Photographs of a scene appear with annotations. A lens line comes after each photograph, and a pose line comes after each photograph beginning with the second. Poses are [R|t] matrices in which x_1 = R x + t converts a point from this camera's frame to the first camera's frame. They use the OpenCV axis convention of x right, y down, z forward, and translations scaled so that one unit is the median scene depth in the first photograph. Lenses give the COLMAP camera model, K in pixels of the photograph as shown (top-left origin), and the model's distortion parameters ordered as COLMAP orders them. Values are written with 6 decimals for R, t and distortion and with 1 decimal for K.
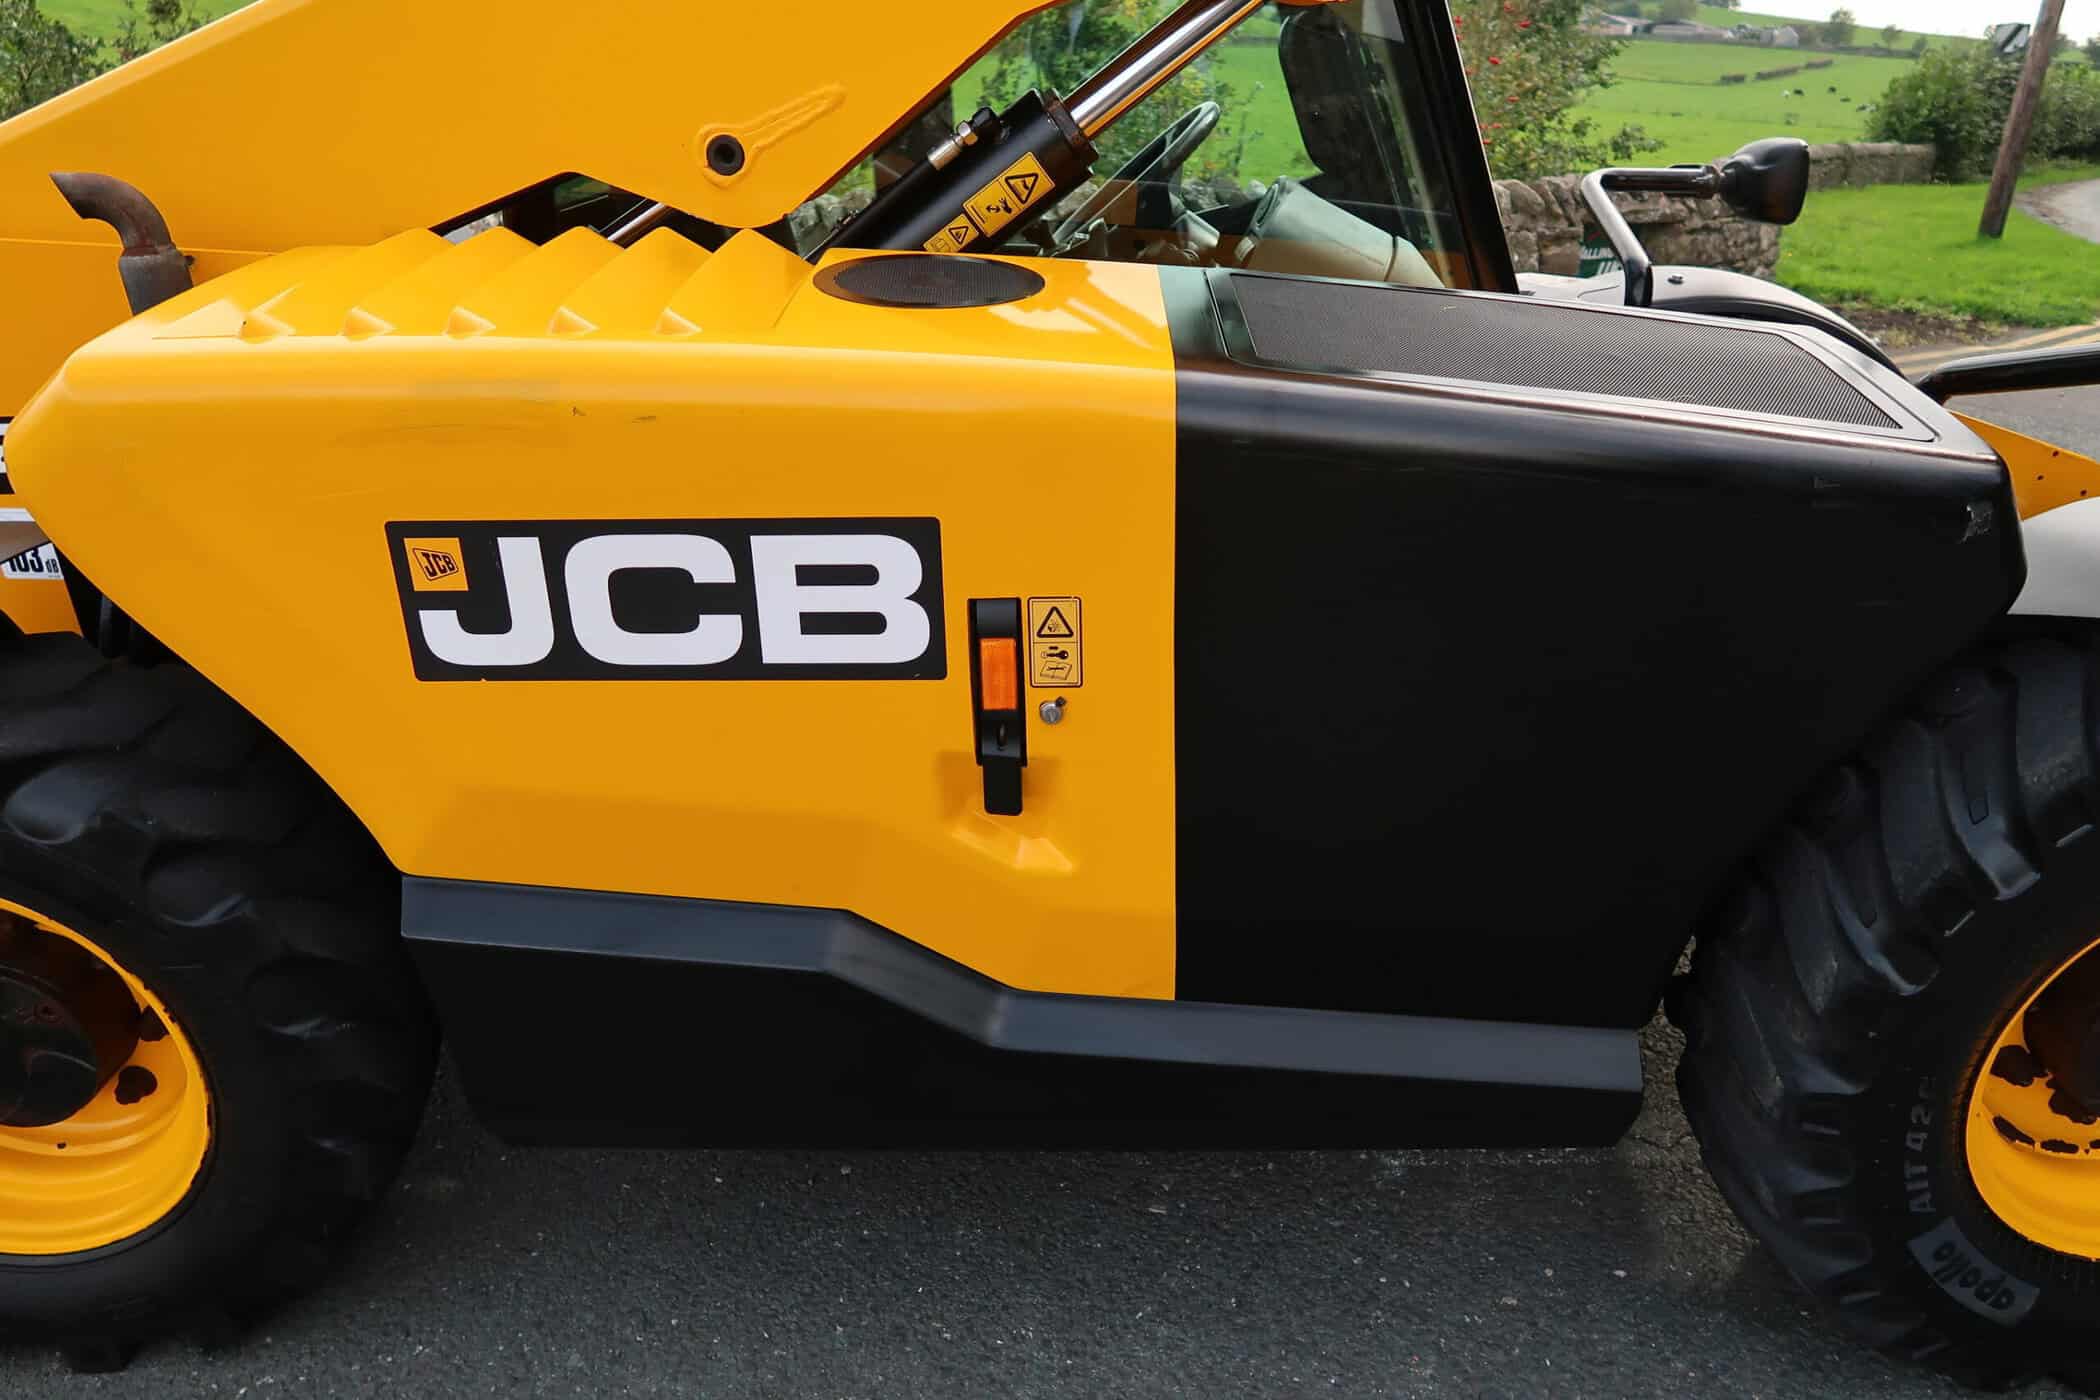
lens RADIAL K [[1459.9, 0, 1041.2], [0, 1459.9, 699.3], [0, 0, 1]] dist [-0.025751, 0.006871]
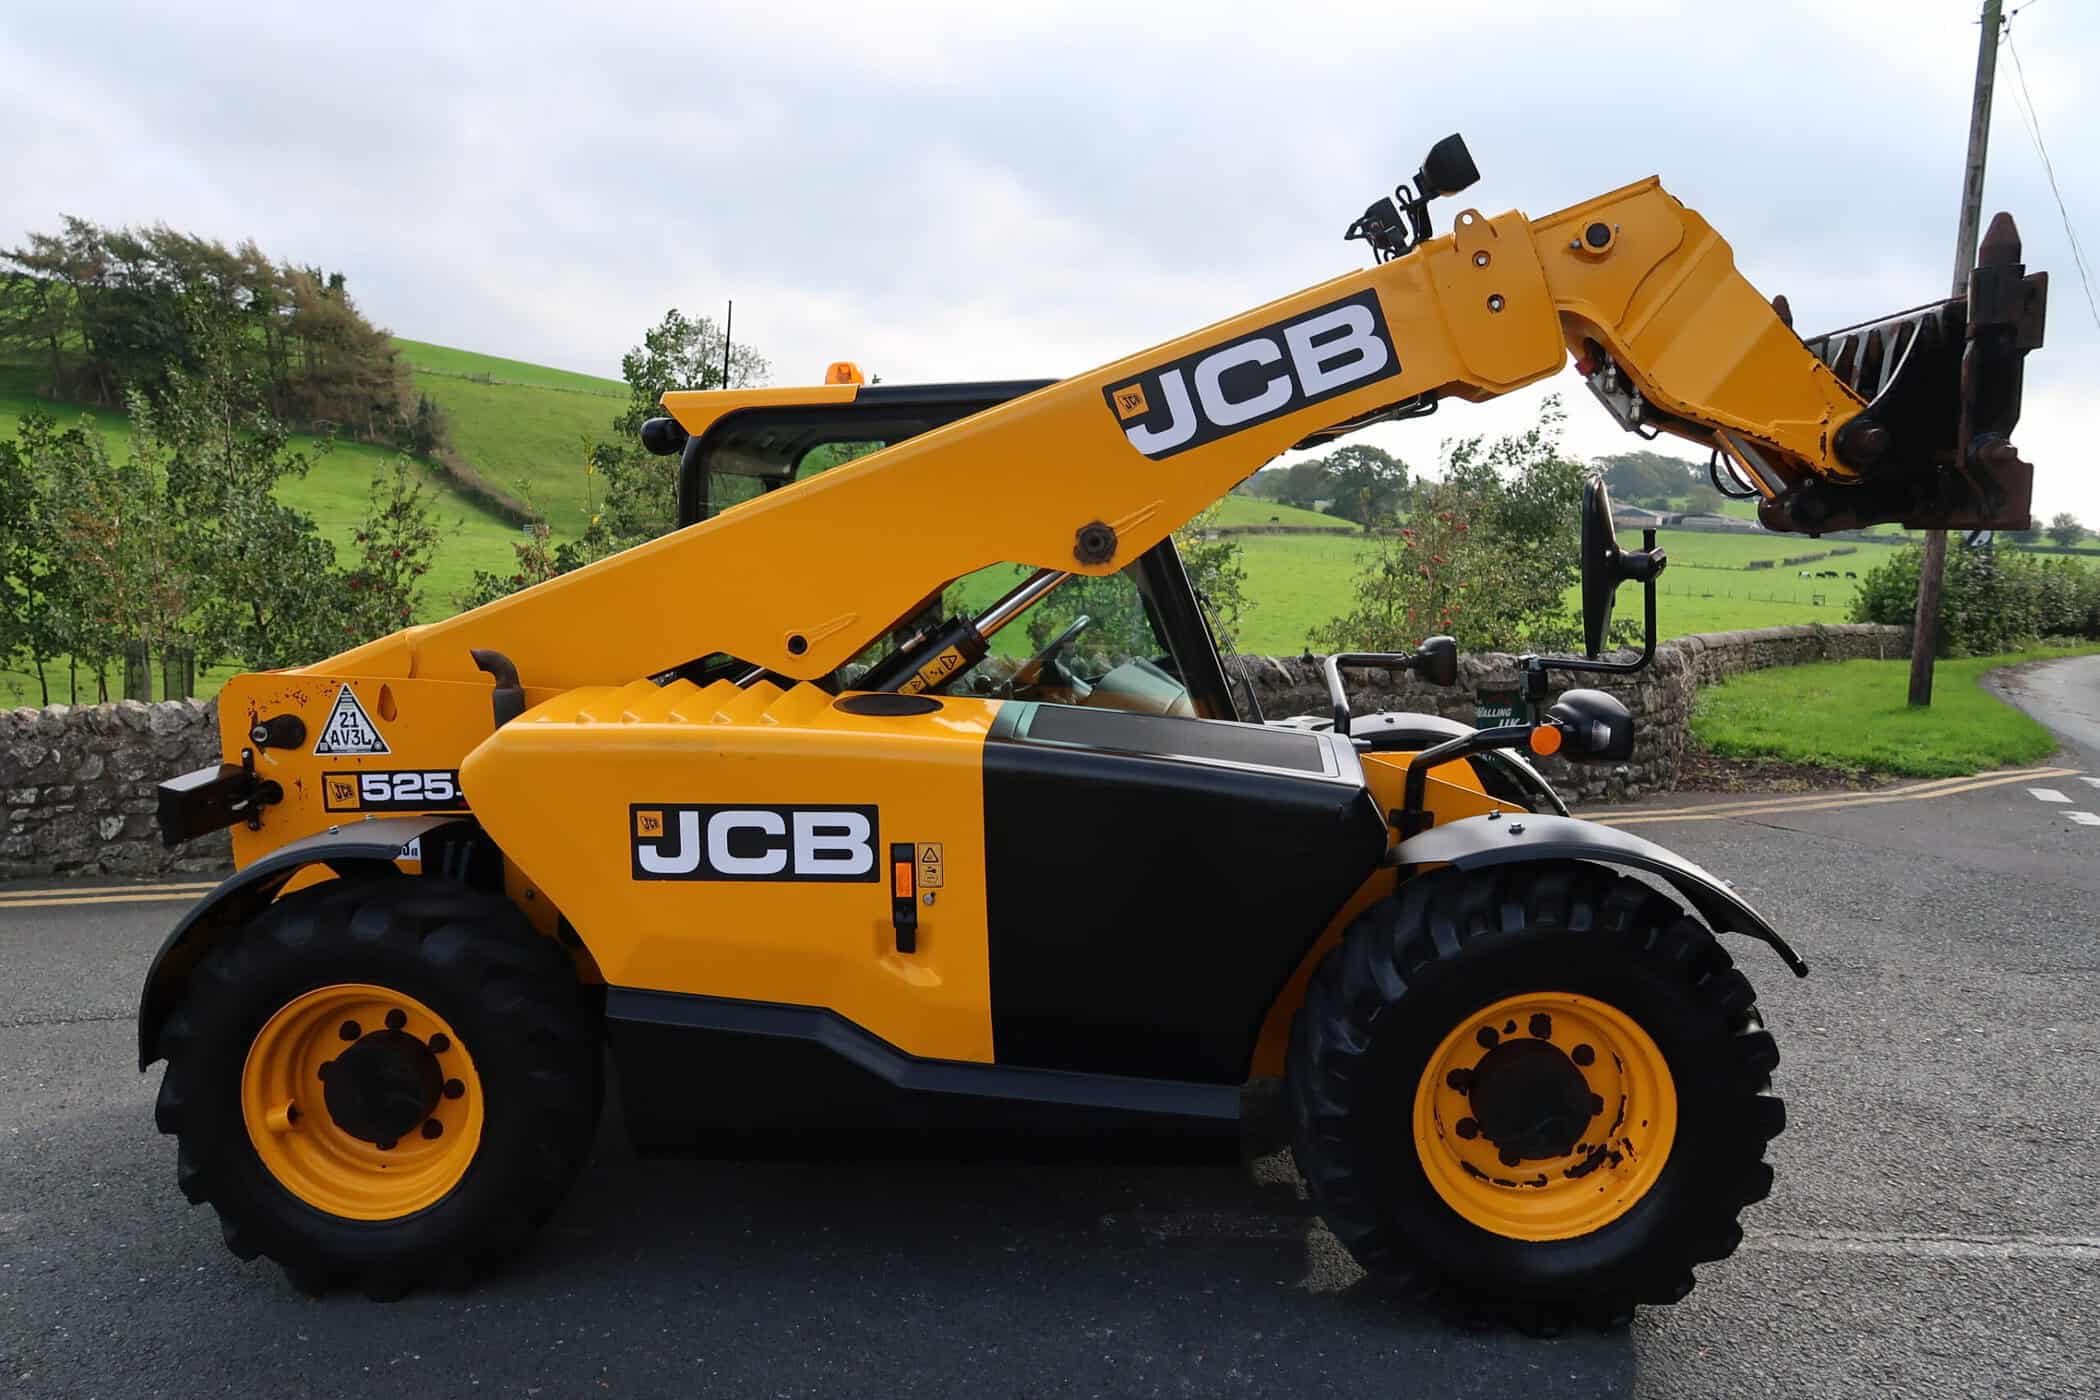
lens RADIAL K [[1459.9, 0, 1041.2], [0, 1459.9, 699.3], [0, 0, 1]] dist [-0.025751, 0.006871]
pose [[0.998725, 0.013033, -0.048769, 0.255174], [-0.027199, 0.952801, -0.302374, 0.348045], [0.042527, 0.303315, 0.951941, -1.034540]]
